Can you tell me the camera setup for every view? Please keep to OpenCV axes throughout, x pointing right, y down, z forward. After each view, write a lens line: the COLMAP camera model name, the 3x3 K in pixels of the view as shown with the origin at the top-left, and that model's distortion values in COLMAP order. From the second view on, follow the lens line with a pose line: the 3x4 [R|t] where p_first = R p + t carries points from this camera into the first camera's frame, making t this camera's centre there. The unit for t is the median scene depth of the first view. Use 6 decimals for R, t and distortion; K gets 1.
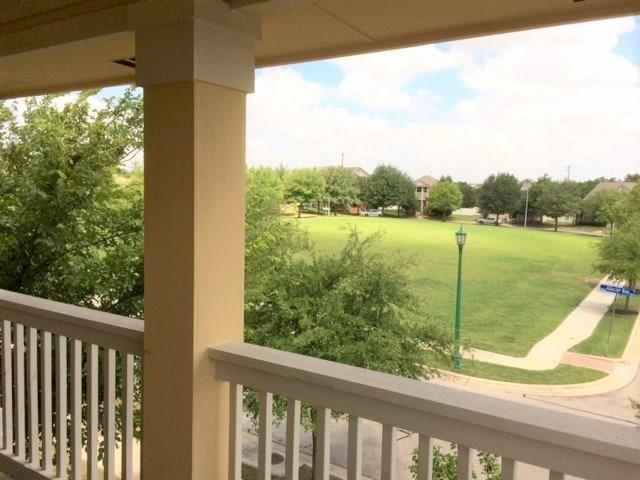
lens RADIAL K [[555.8, 0, 320.0], [0, 555.8, 240.0], [0, 0, 1]] dist [0.063626, -0.015267]
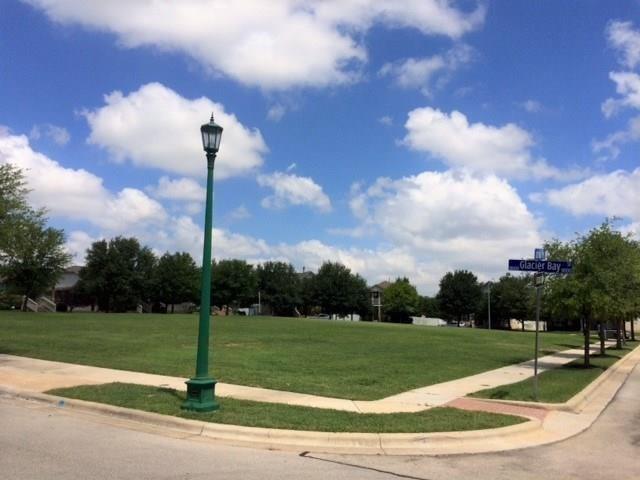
lens RADIAL K [[555.8, 0, 320.0], [0, 555.8, 240.0], [0, 0, 1]] dist [0.063626, -0.015267]
pose [[0.999524, -0.004687, 0.030489, 0.077478], [0.011757, 0.971668, -0.236057, 0.047724], [-0.028519, 0.236304, 0.971261, 0.124330]]
